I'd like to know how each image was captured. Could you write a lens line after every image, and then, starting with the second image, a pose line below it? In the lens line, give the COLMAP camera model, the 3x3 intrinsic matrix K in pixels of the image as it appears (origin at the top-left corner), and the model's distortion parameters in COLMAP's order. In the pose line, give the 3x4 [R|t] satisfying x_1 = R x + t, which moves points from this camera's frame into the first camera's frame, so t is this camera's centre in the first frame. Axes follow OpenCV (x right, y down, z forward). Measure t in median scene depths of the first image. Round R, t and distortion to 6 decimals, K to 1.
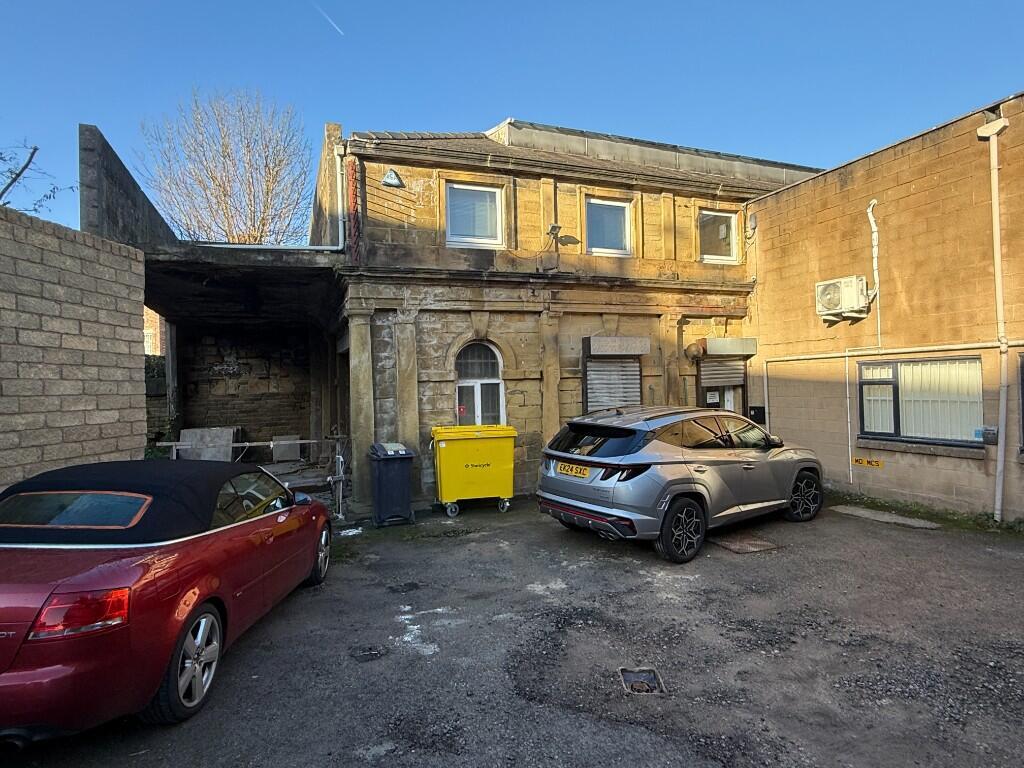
lens RADIAL K [[572.1, 0, 511.4], [0, 572.1, 382.7], [0, 0, 1]] dist [-0.011243, -0.002979]
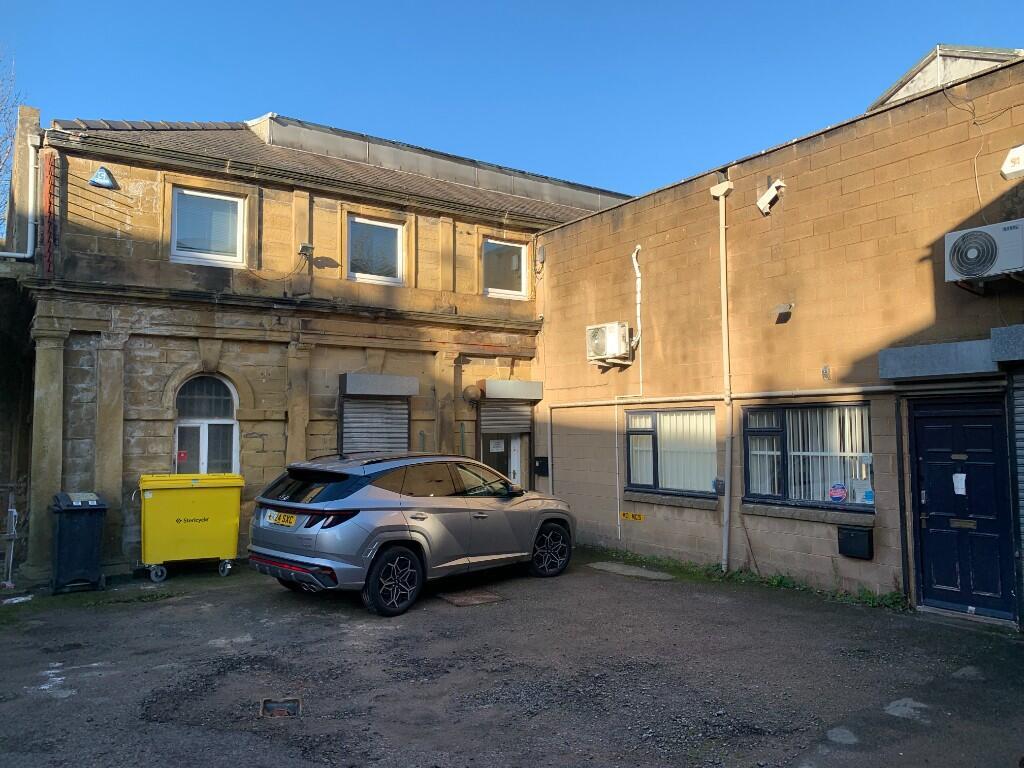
lens RADIAL K [[777.2, 0, 514.3], [0, 777.2, 383.3], [0, 0, 1]] dist [0.020221, -0.031492]
pose [[0.975565, 0.035278, 0.216859, 0.148209], [-0.021760, 0.997686, -0.064408, 0.006305], [-0.218629, 0.058115, 0.974076, -0.242746]]
